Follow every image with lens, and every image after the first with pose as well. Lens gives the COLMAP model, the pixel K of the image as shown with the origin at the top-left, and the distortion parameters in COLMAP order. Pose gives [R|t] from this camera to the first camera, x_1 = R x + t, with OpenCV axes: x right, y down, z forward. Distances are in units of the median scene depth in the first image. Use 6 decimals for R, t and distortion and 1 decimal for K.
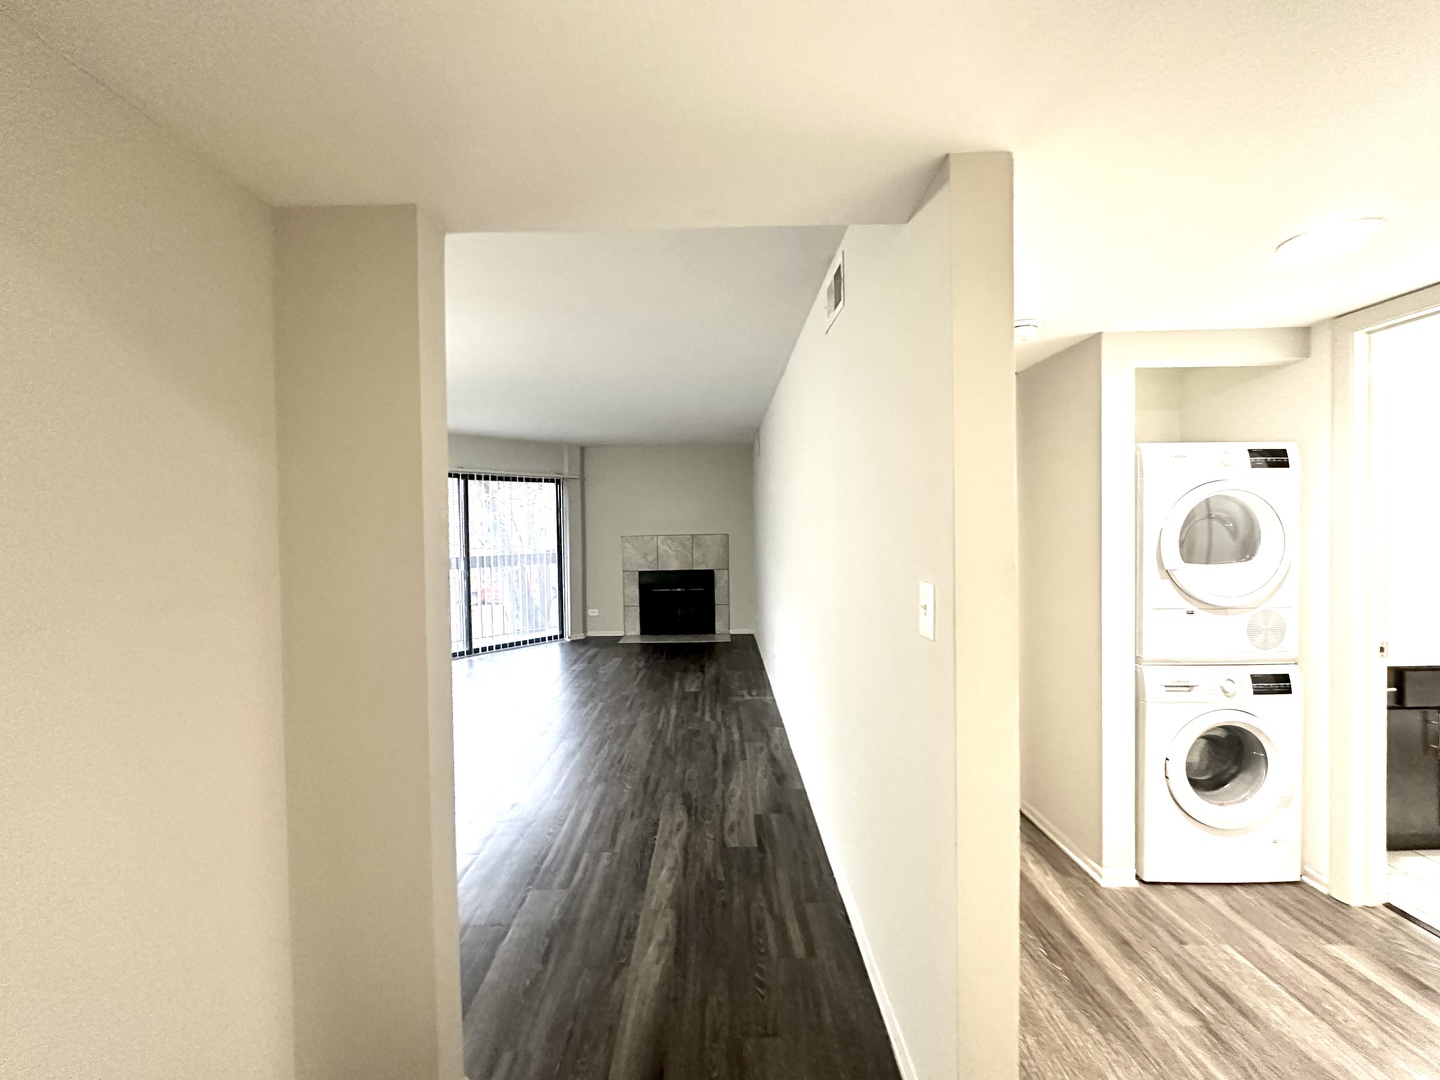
lens RADIAL K [[573.9, 0, 719.7], [0, 573.9, 542.5], [0, 0, 1]] dist [-0.001848, -0.000128]
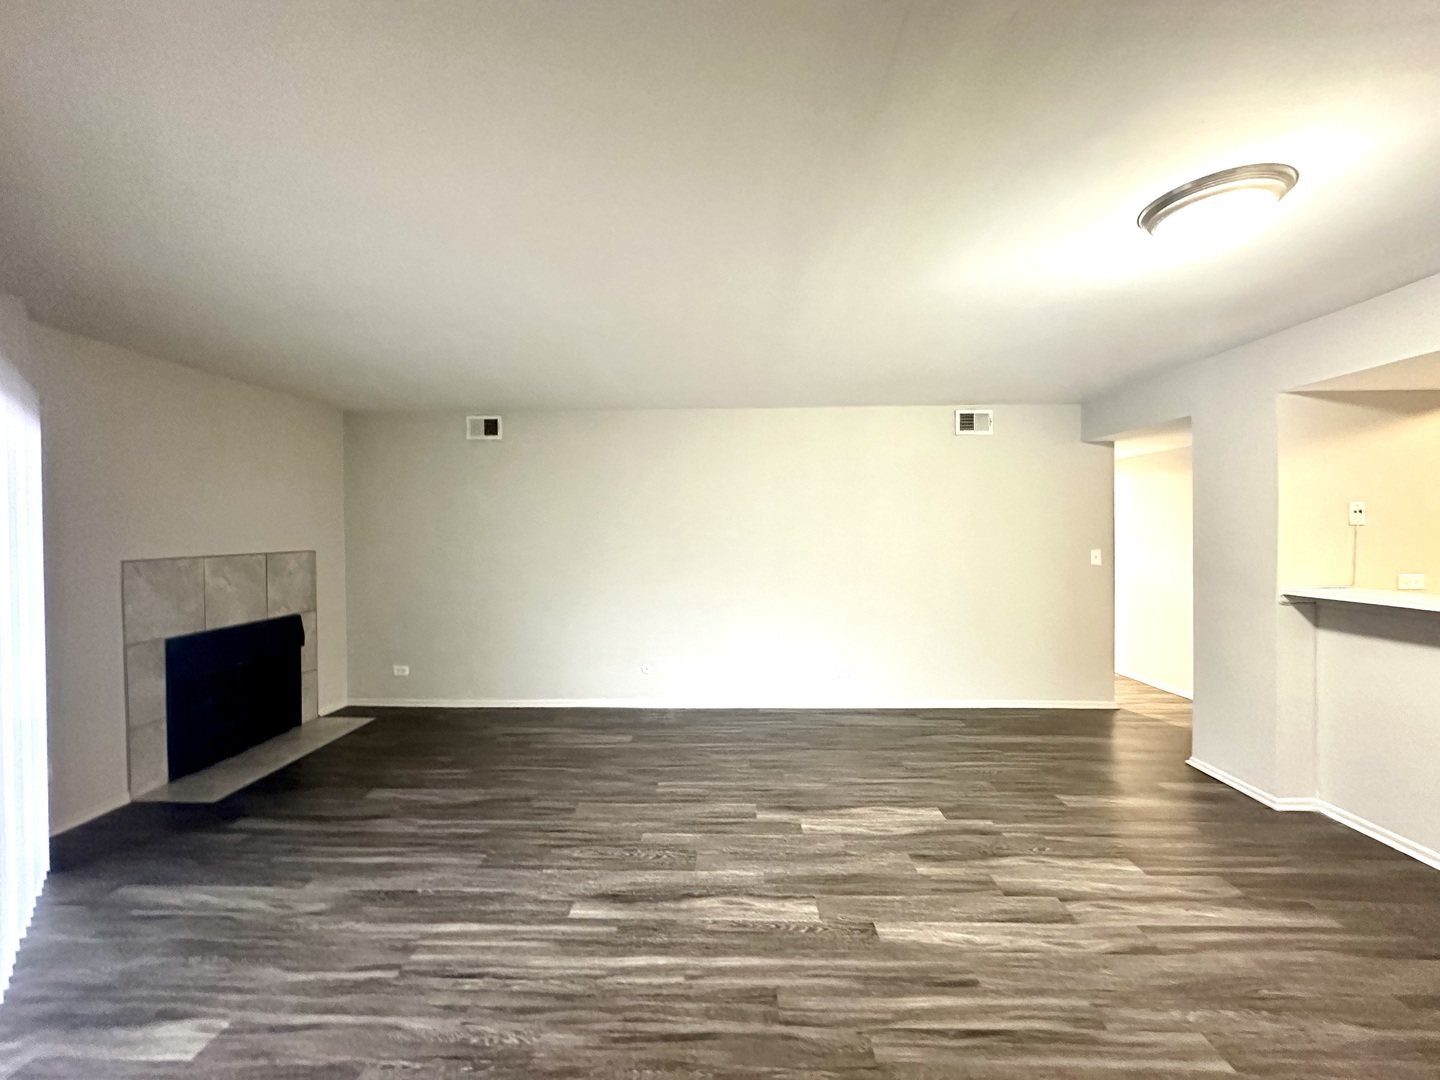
lens RADIAL K [[573.9, 0, 719.6], [0, 573.9, 540.4], [0, 0, 1]] dist [-0.001848, -0.000128]
pose [[0.032572, 0.000010, 0.999469, -0.656322], [0.035485, 0.999370, -0.001167, -0.012196], [-0.998839, 0.035504, 0.032552, 0.643141]]
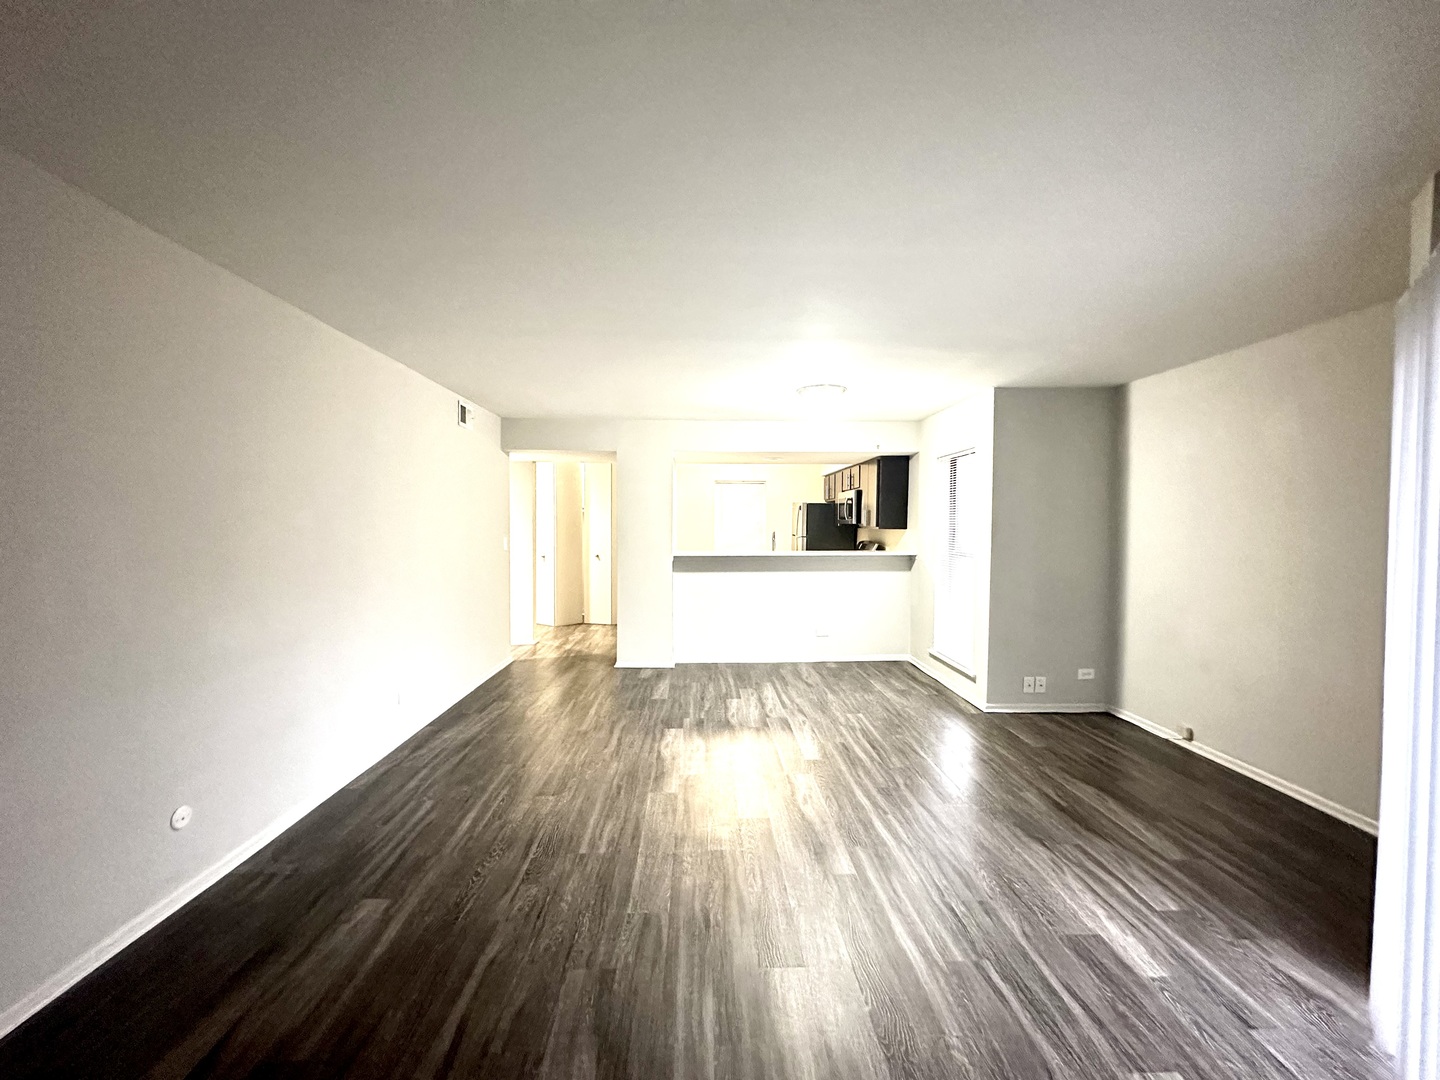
lens RADIAL K [[573.9, 0, 717.9], [0, 573.9, 535.6], [0, 0, 1]] dist [-0.001848, -0.000128]
pose [[-0.999409, 0.013804, -0.031486, -0.229715], [0.012249, 0.998721, 0.049046, -0.028855], [0.032123, 0.048631, -0.998300, 1.098558]]
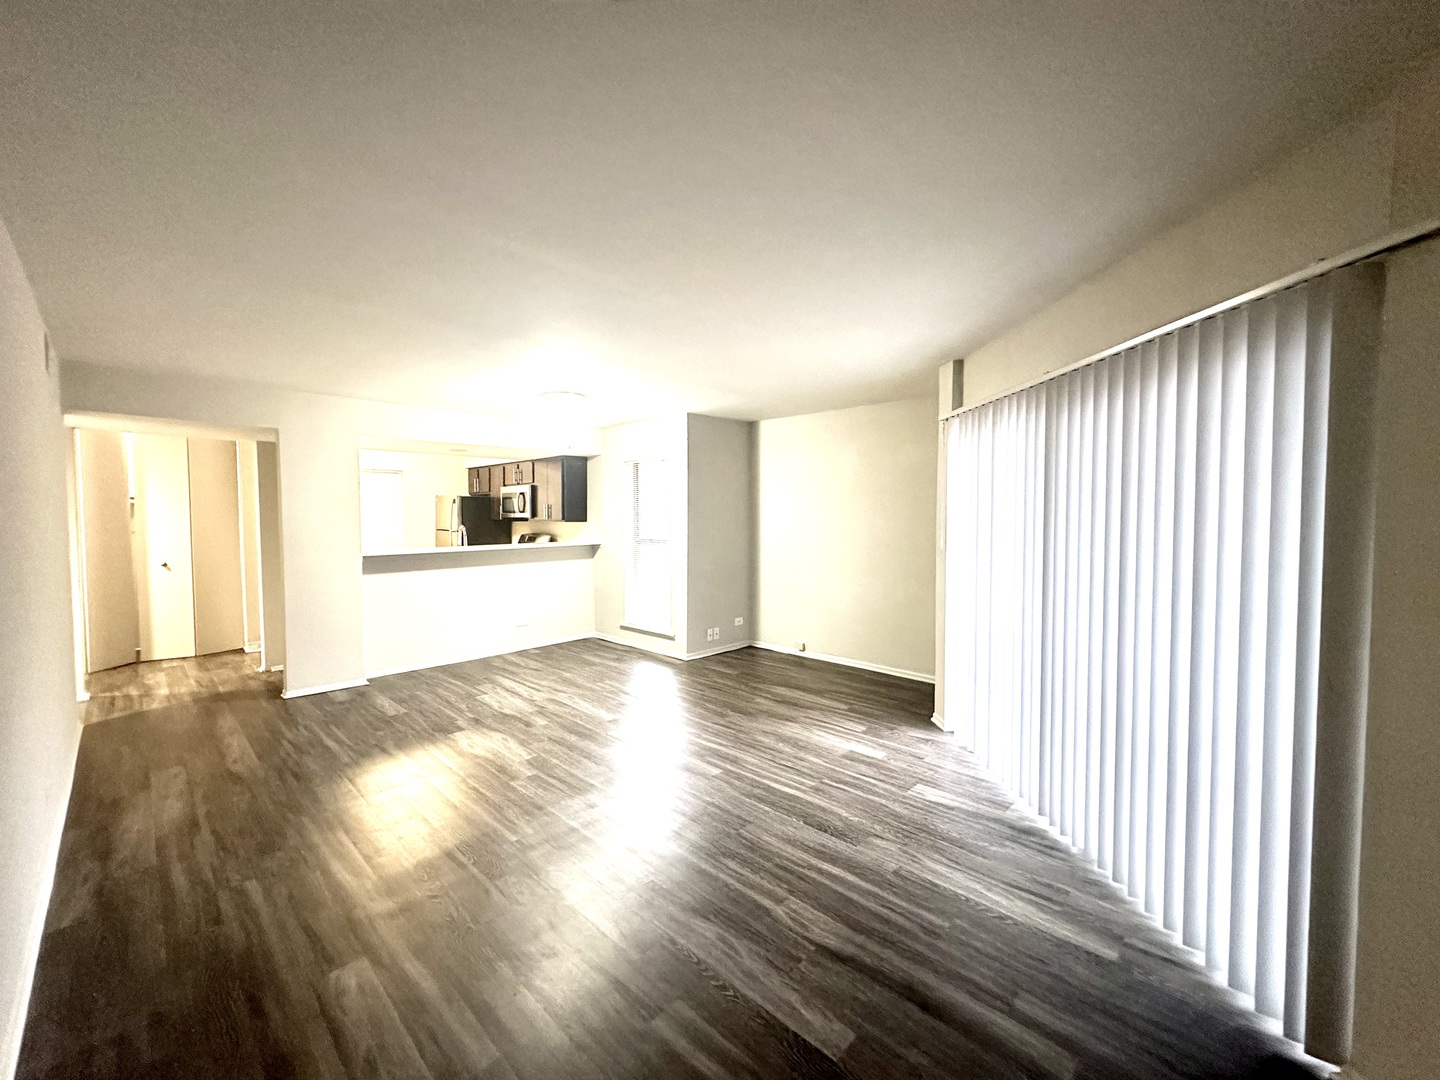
lens RADIAL K [[573.9, 0, 717.5], [0, 573.9, 537.0], [0, 0, 1]] dist [-0.001848, -0.000128]
pose [[-0.697843, 0.045110, -0.714829, 0.027846], [-0.004888, 0.997692, 0.067732, -0.034861], [0.716235, 0.050760, -0.696011, 1.086399]]
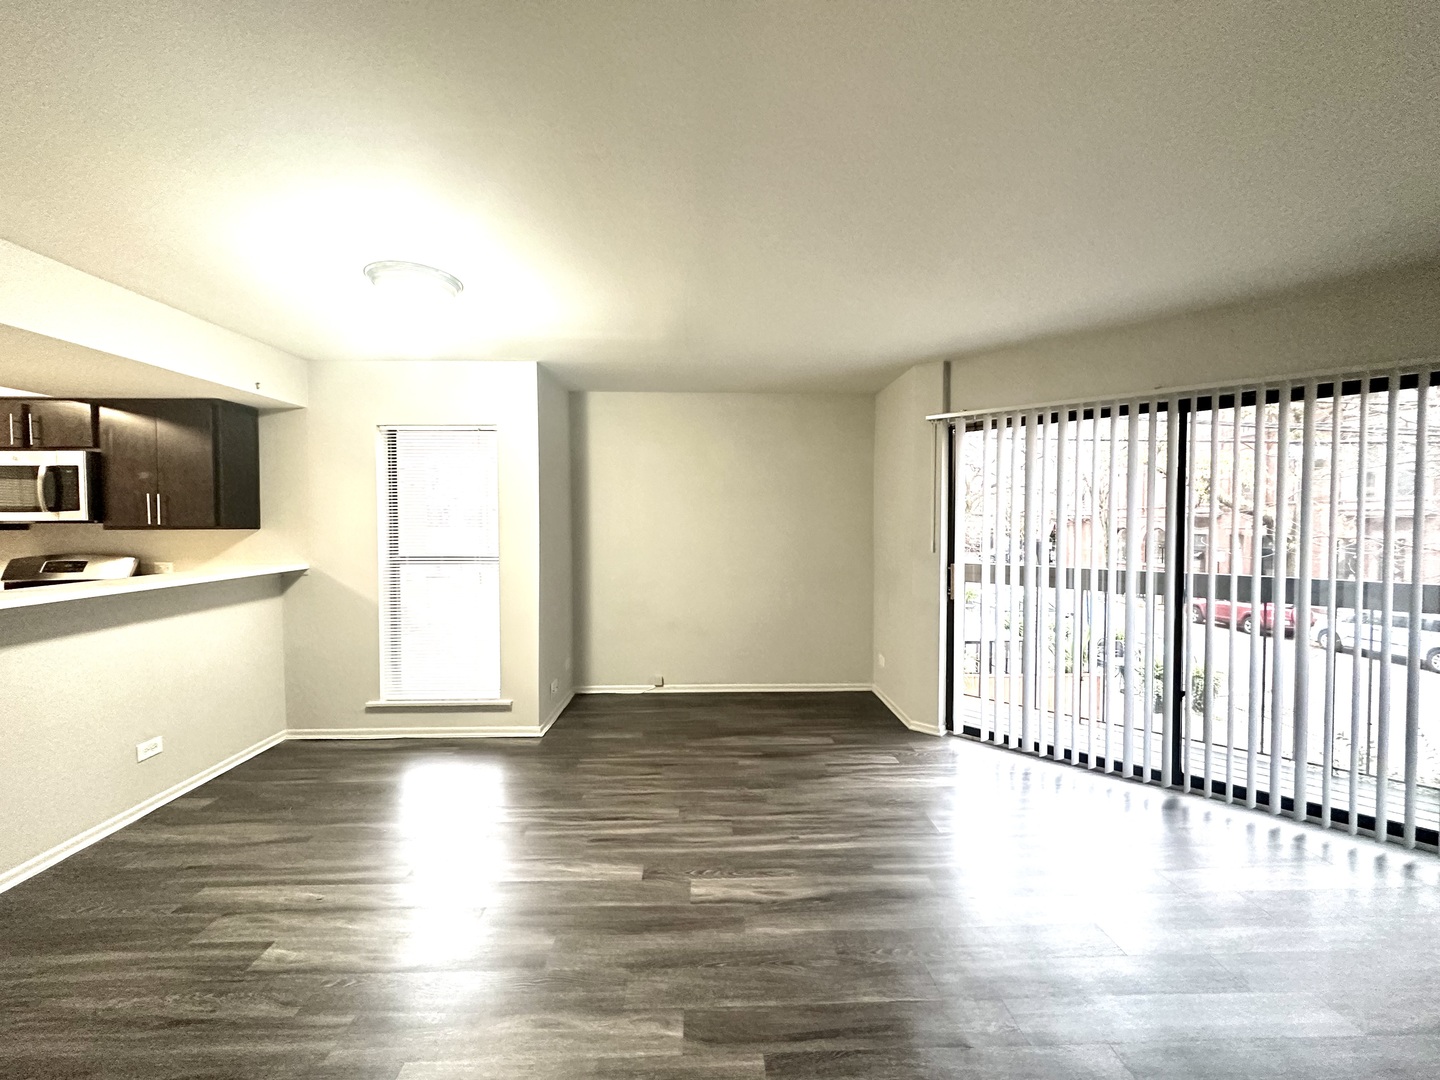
lens RADIAL K [[573.9, 0, 717.6], [0, 573.9, 536.5], [0, 0, 1]] dist [-0.001848, -0.000128]
pose [[0.023669, 0.043770, -0.998761, 0.017441], [-0.024774, 0.998760, 0.043183, -0.018402], [0.999413, 0.023721, 0.024724, 0.606610]]
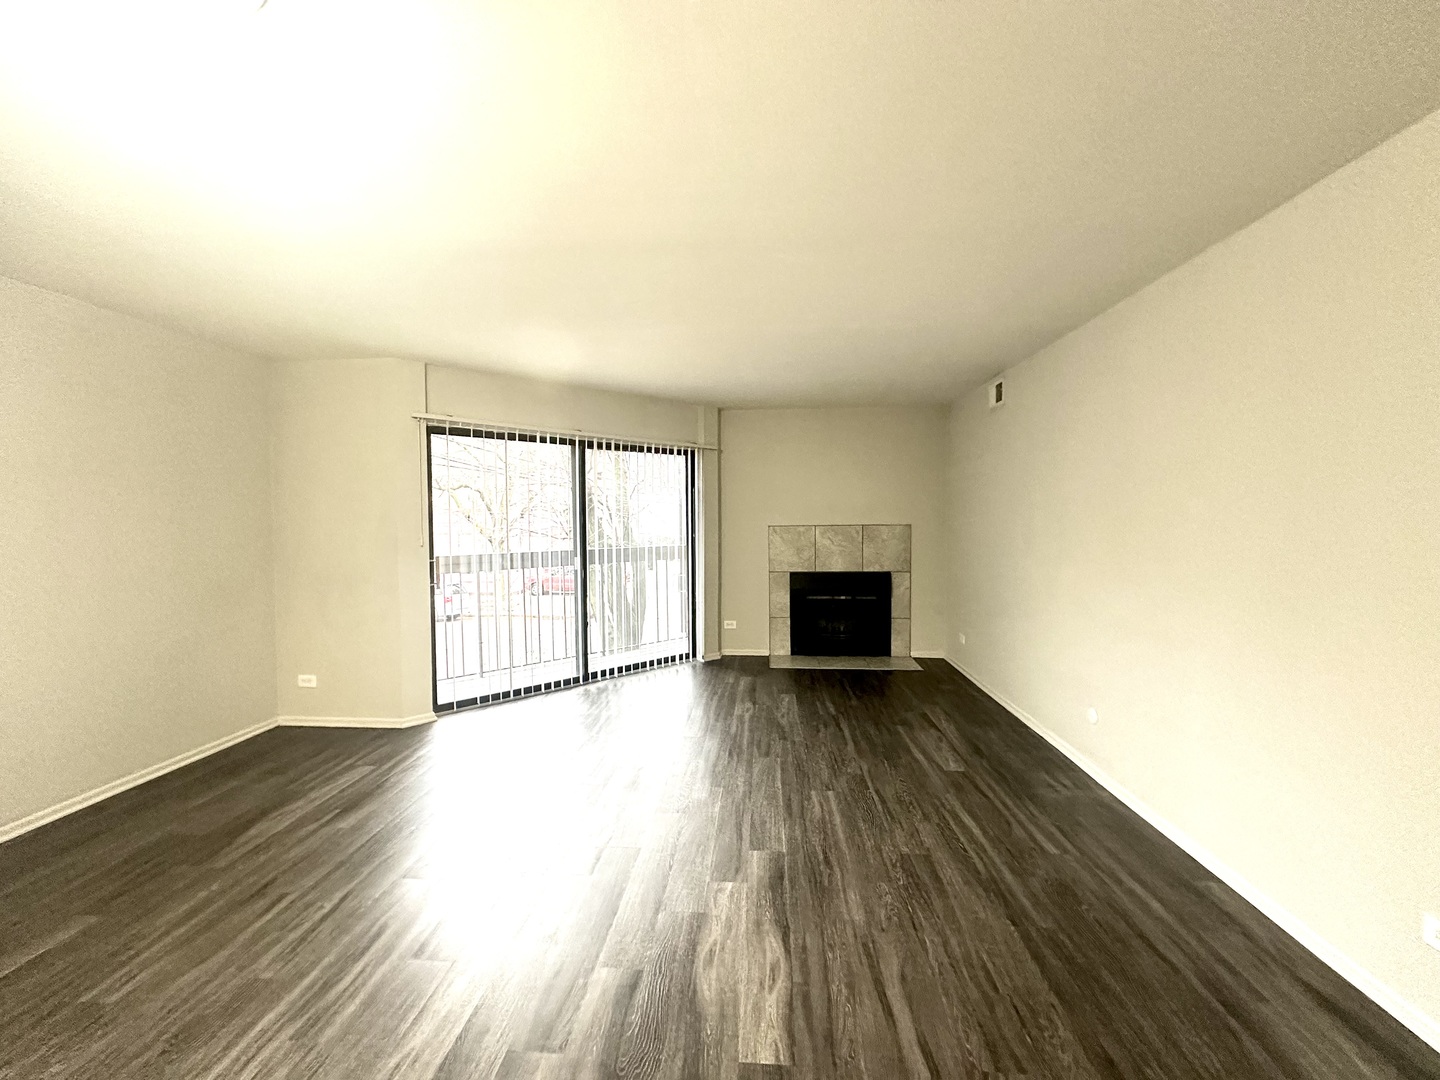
lens RADIAL K [[573.9, 0, 720.1], [0, 573.9, 532.9], [0, 0, 1]] dist [-0.001848, -0.000128]
pose [[0.996707, 0.014199, -0.079835, -0.201035], [-0.014230, 0.999899, 0.000182, -0.000998], [0.079829, 0.000954, 0.996808, 0.263976]]
